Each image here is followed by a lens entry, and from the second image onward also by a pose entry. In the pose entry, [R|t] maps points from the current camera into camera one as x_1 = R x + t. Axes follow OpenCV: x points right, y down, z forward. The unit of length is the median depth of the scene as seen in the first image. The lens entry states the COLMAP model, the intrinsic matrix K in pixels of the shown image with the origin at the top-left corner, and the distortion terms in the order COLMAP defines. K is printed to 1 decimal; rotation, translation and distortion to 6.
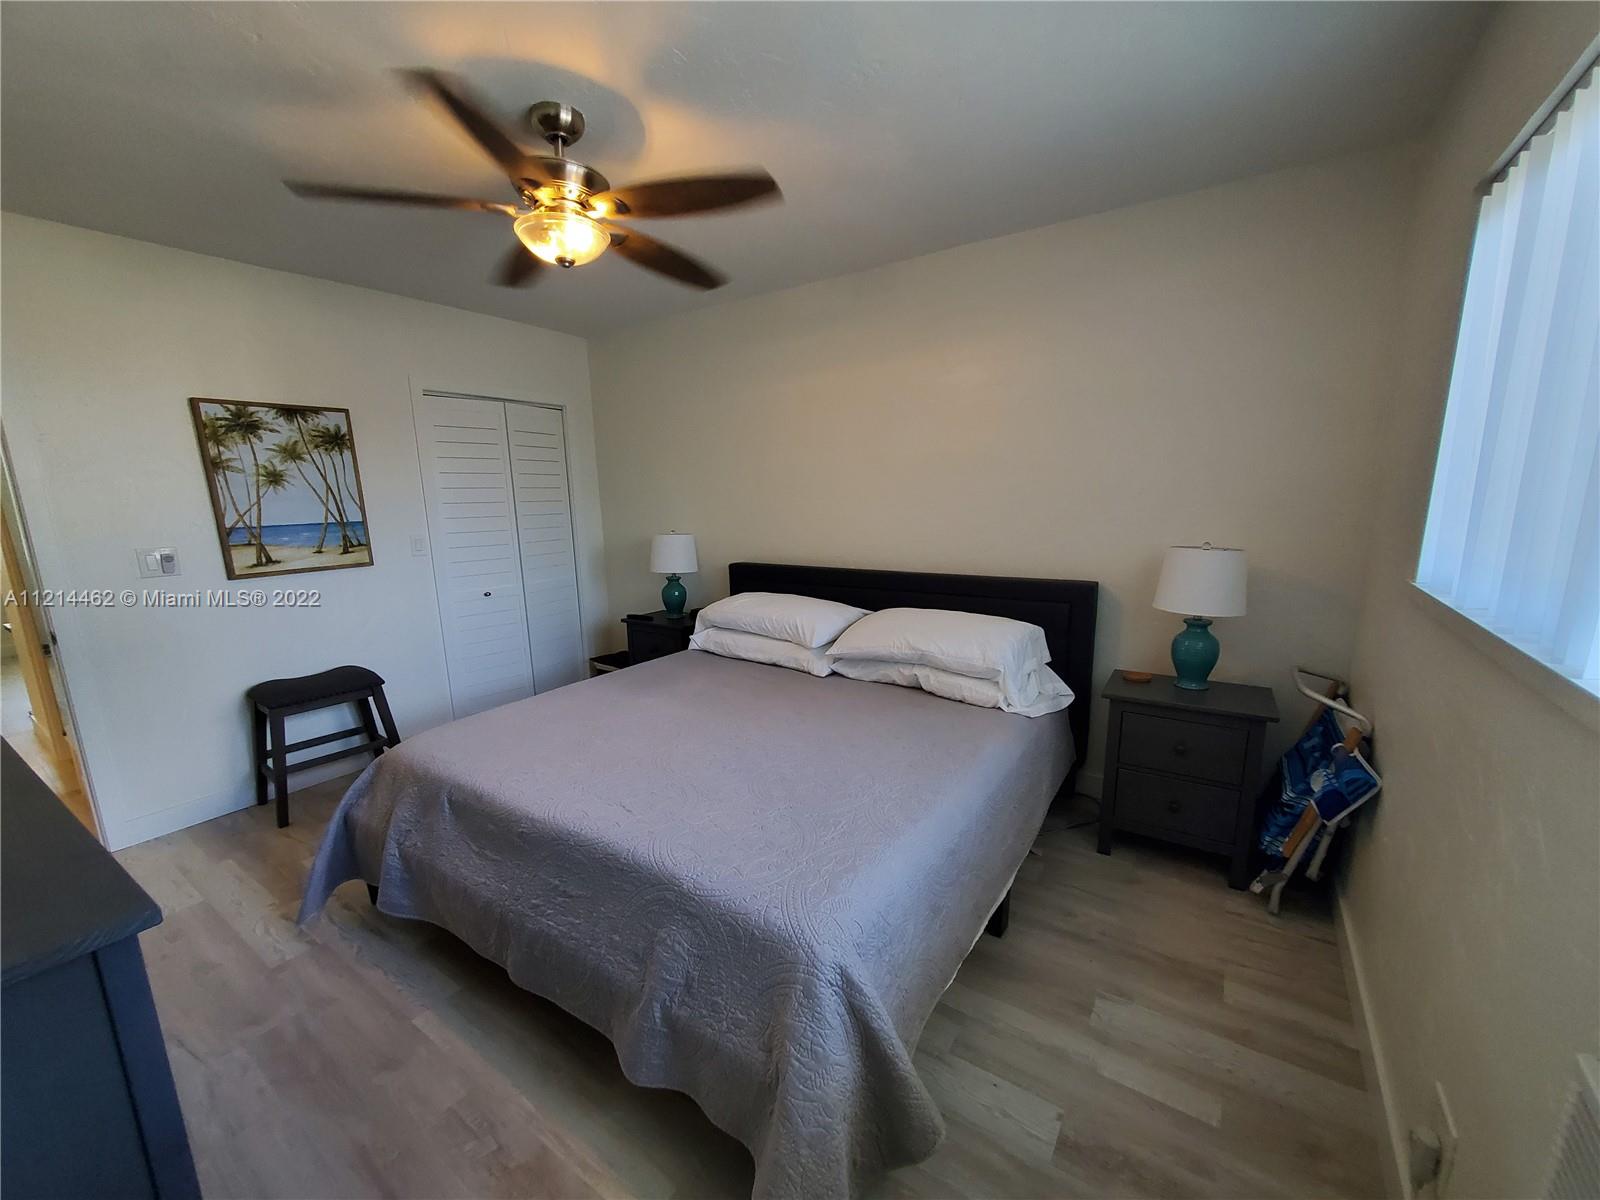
lens RADIAL K [[633.6, 0, 801.1], [0, 633.6, 617.6], [0, 0, 1]] dist [0.000503, -0.002615]
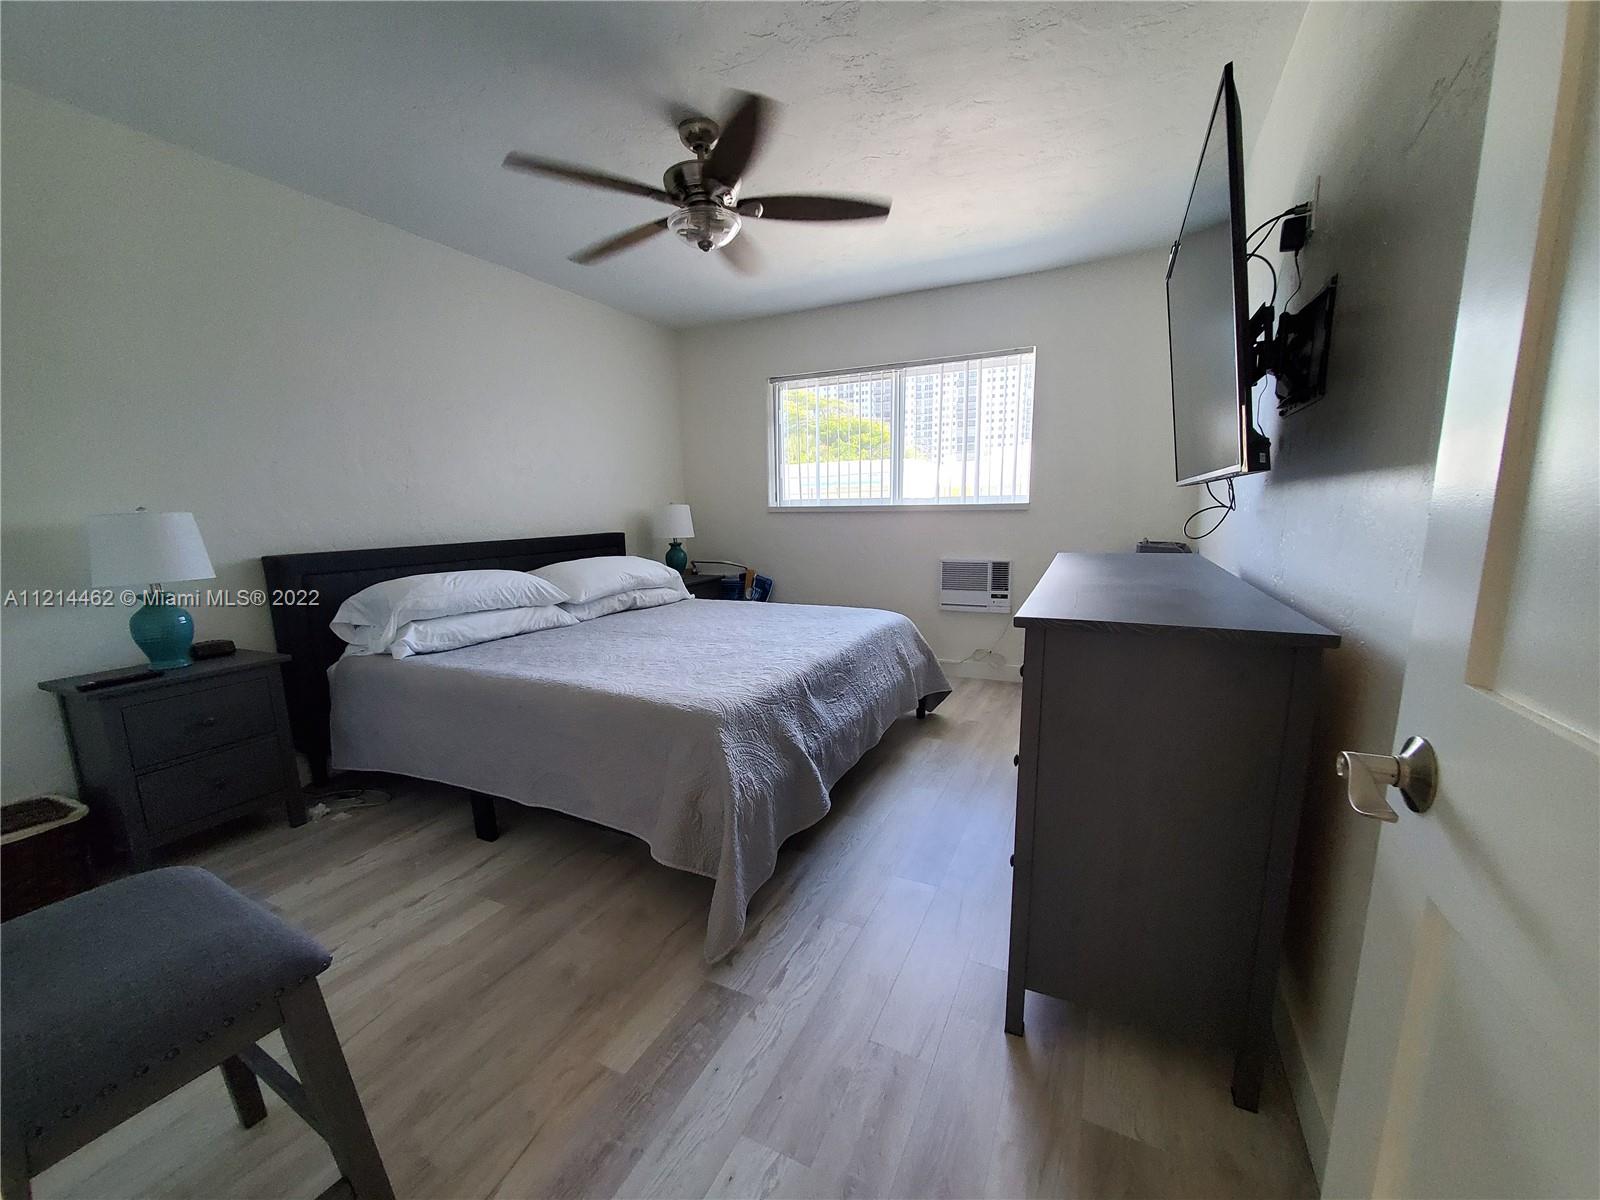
lens RADIAL K [[633.6, 0, 801.1], [0, 633.6, 617.6], [0, 0, 1]] dist [0.000503, -0.002615]
pose [[-0.141352, -0.153416, 0.978000, -1.115329], [0.203543, 0.962307, 0.180373, -0.038667], [-0.968808, 0.224561, -0.104797, 0.726152]]
